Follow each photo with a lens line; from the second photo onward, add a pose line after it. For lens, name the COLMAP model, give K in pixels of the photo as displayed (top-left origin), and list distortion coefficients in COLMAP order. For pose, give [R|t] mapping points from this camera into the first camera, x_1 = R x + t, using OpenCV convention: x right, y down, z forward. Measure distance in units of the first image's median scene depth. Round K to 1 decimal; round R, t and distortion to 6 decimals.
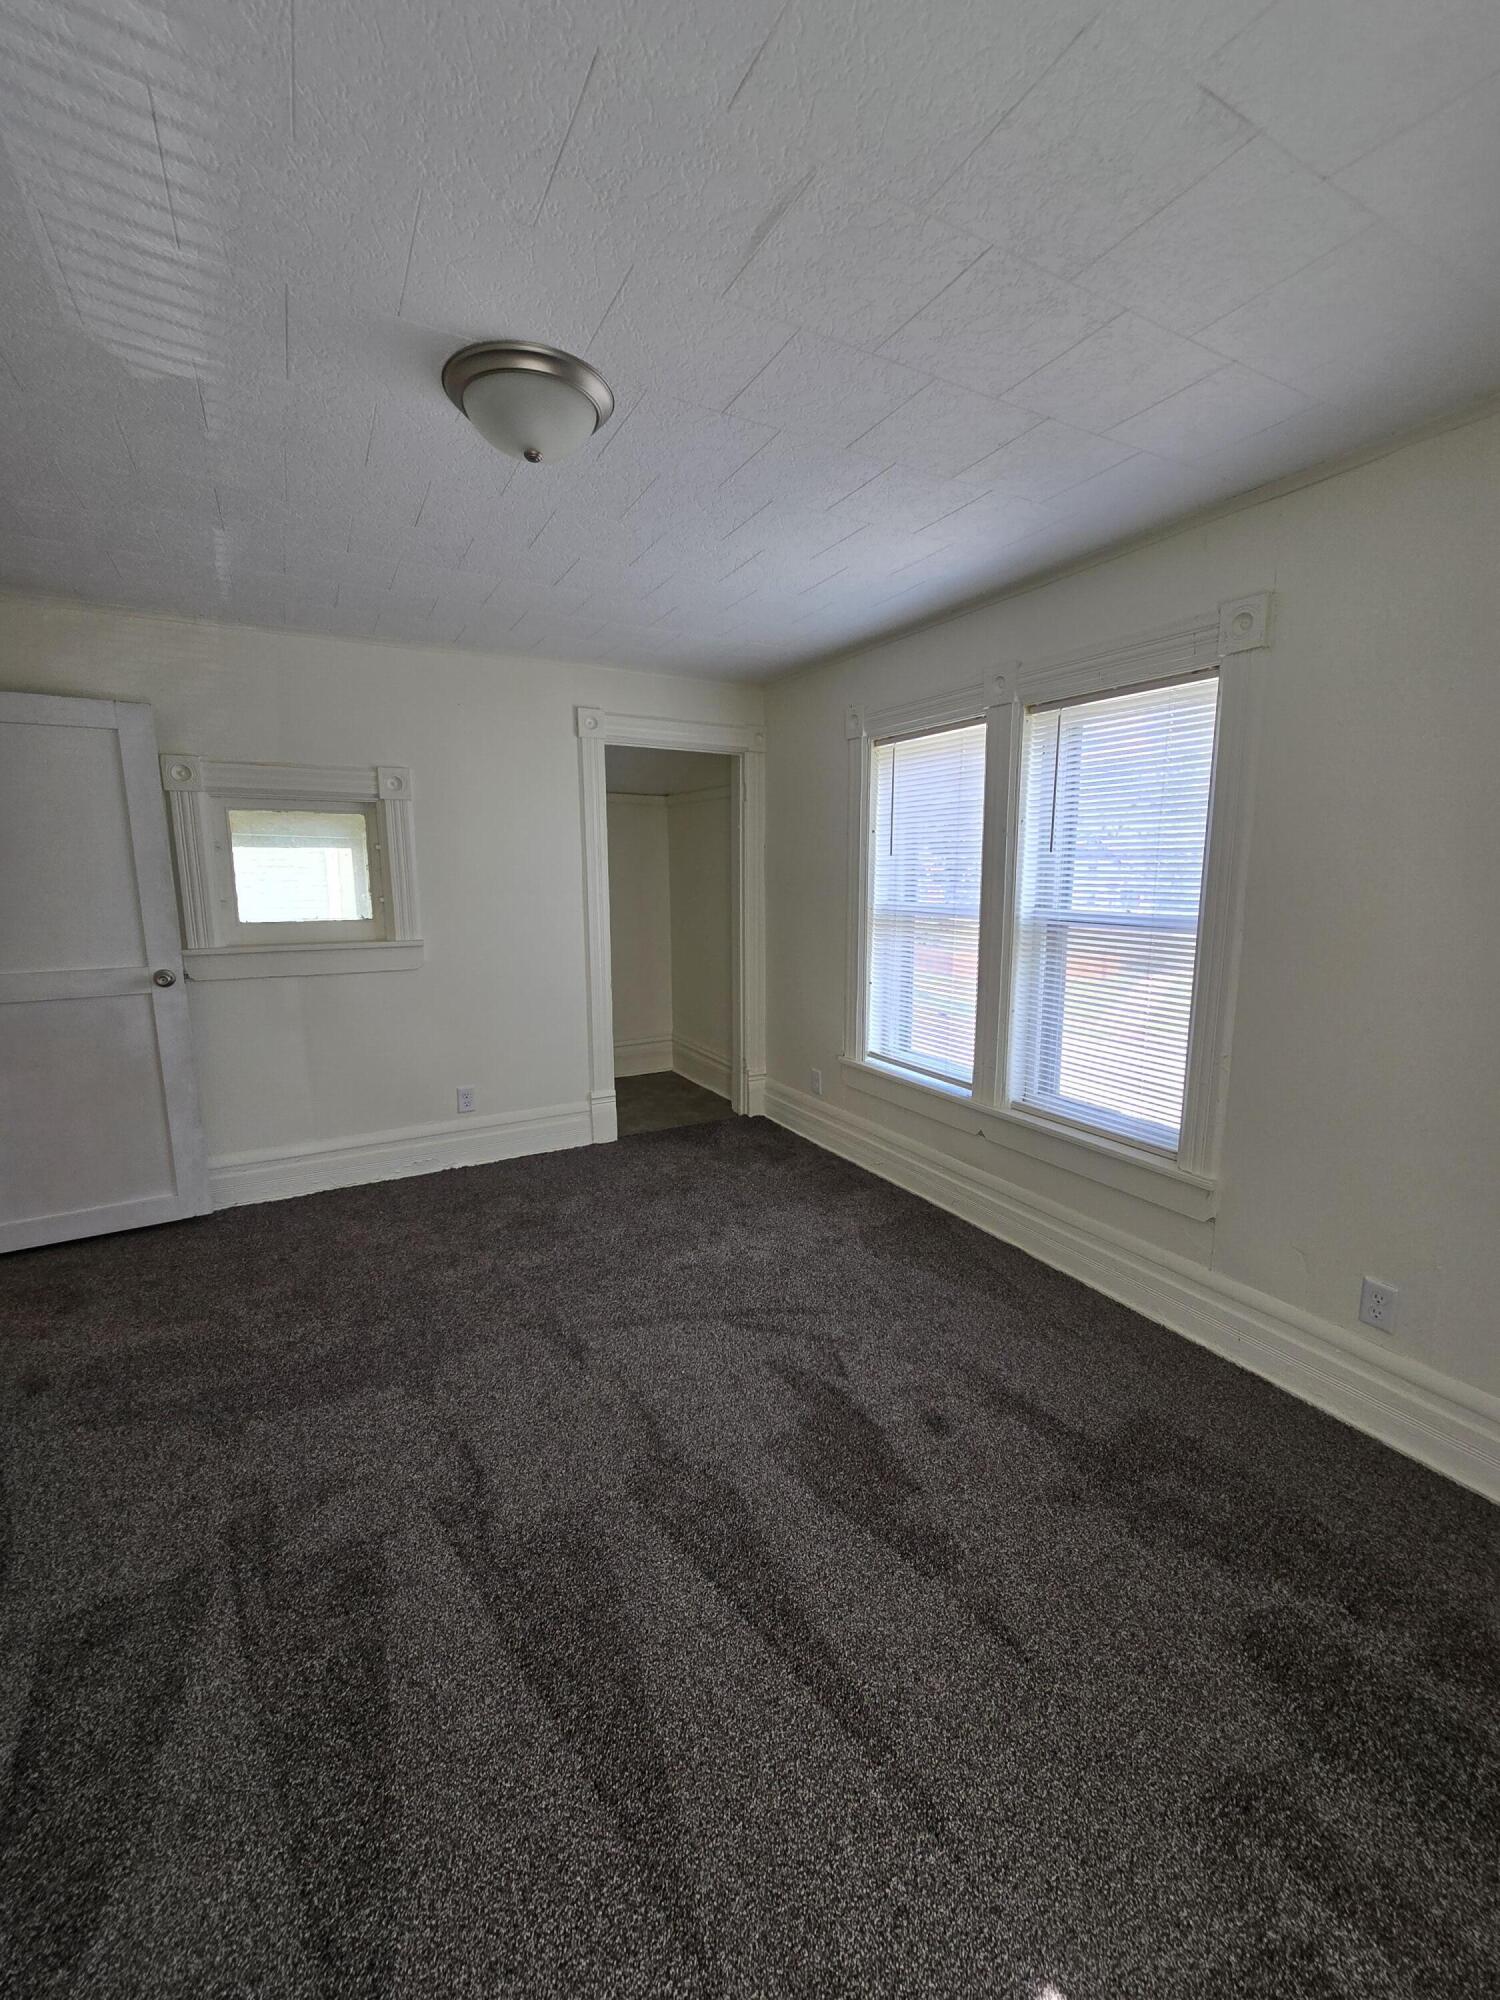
lens RADIAL K [[814.3, 0, 765.0], [0, 814.3, 1018.9], [0, 0, 1]] dist [-0.001054, -0.000021]
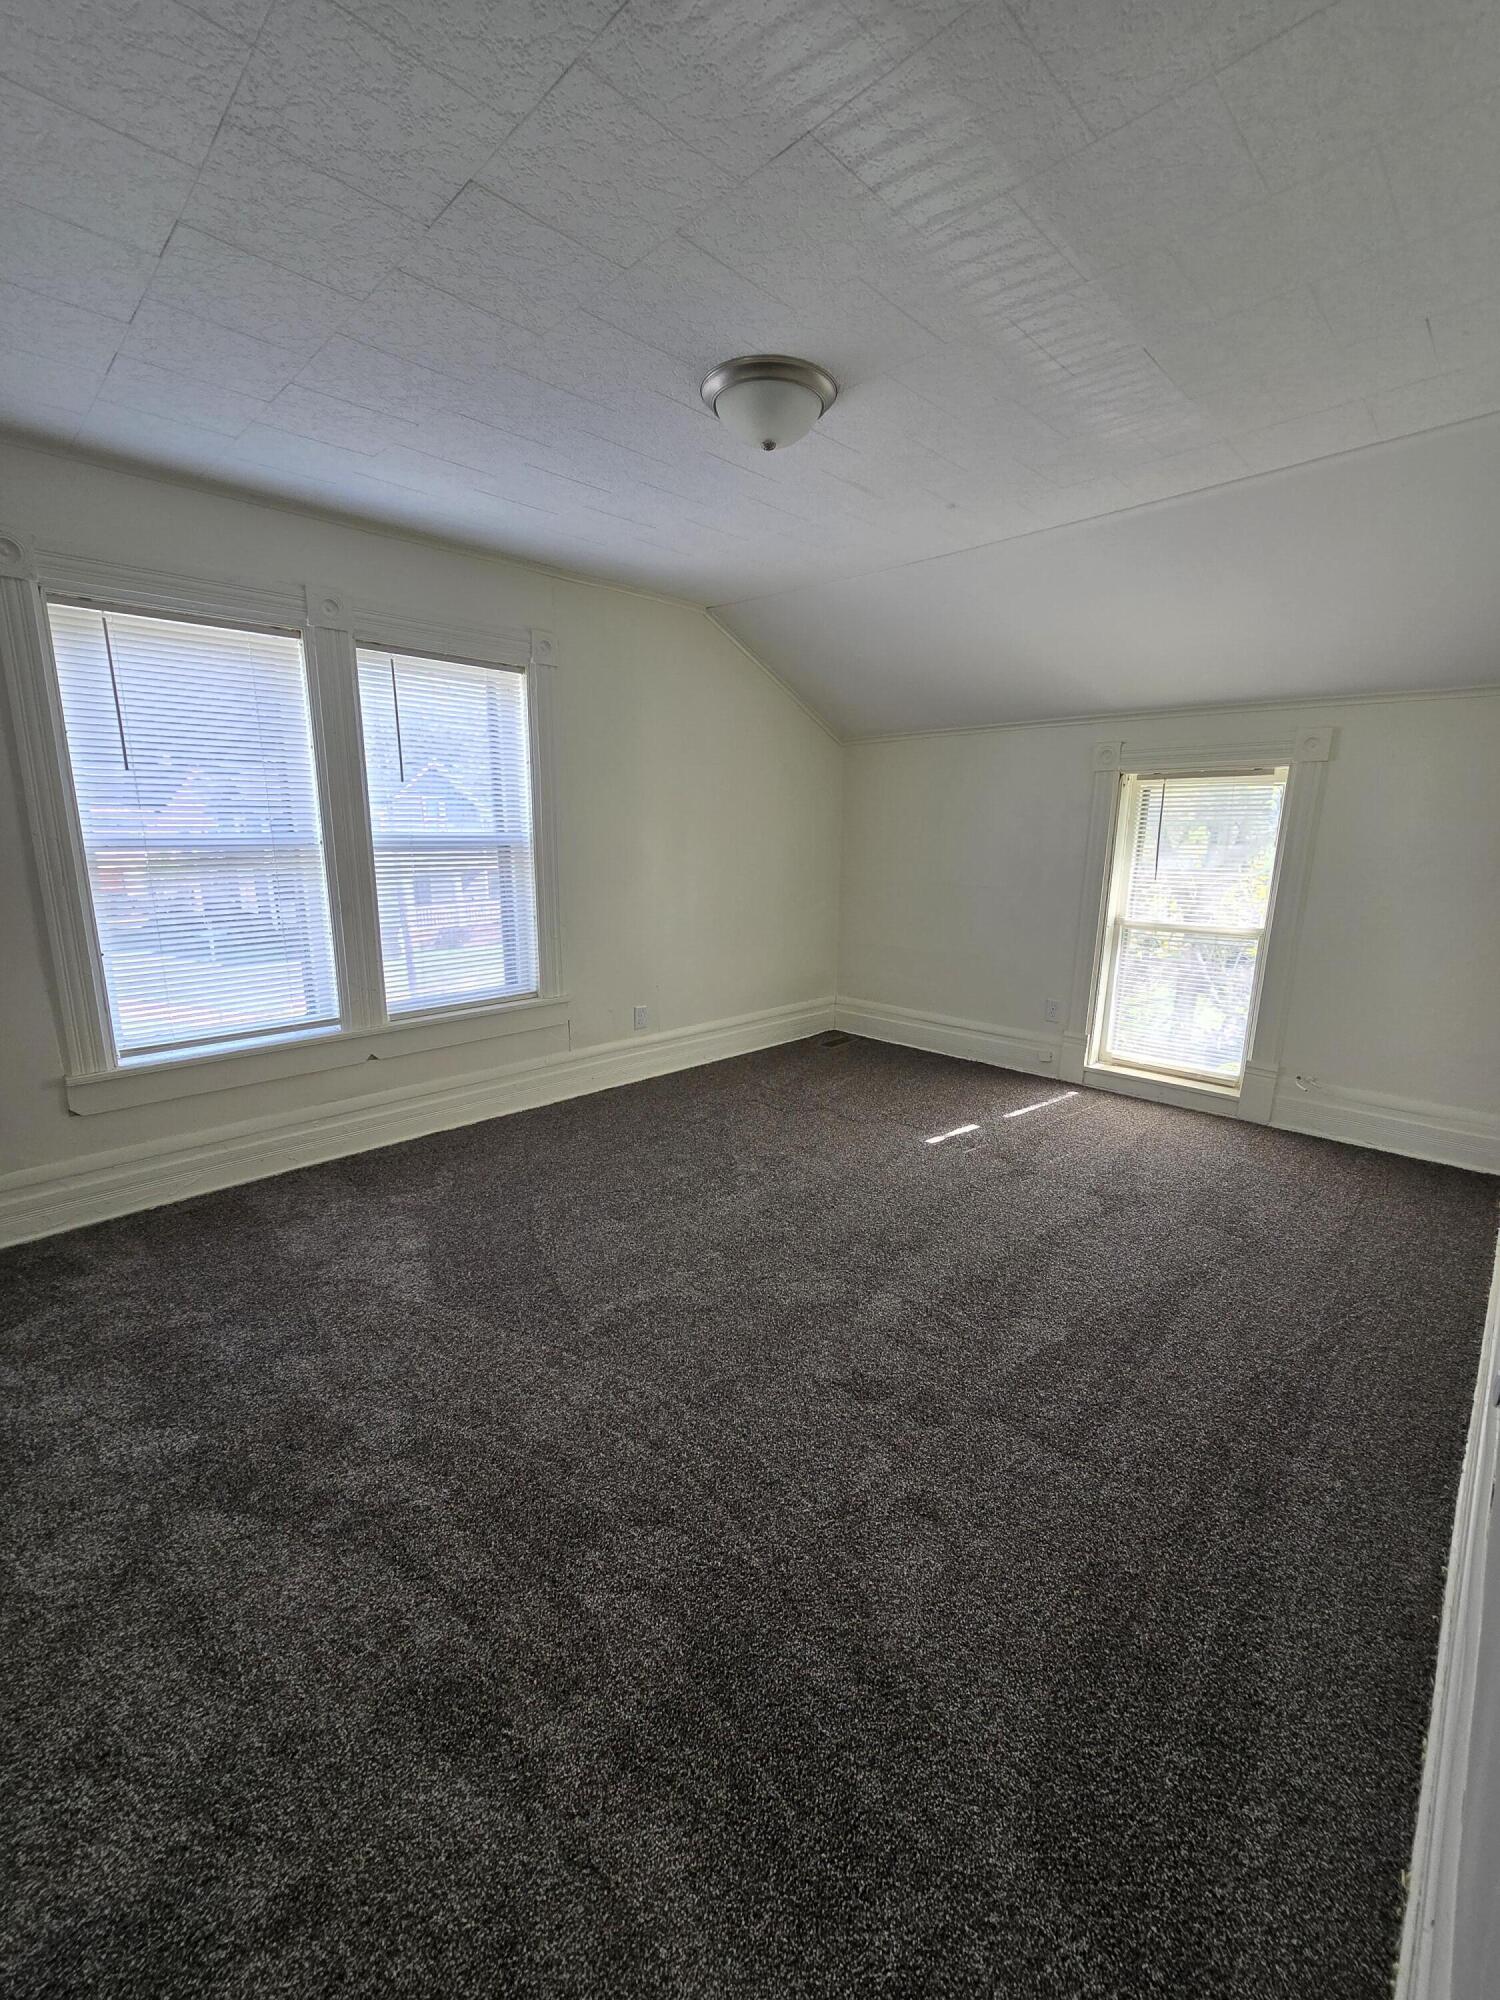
lens RADIAL K [[814.3, 0, 765.0], [0, 814.3, 1018.9], [0, 0, 1]] dist [-0.001054, -0.000021]
pose [[-0.274680, -0.228793, 0.933919, -0.858874], [0.164085, 0.945878, 0.279983, -0.116858], [-0.947432, 0.230148, -0.222272, 0.781380]]
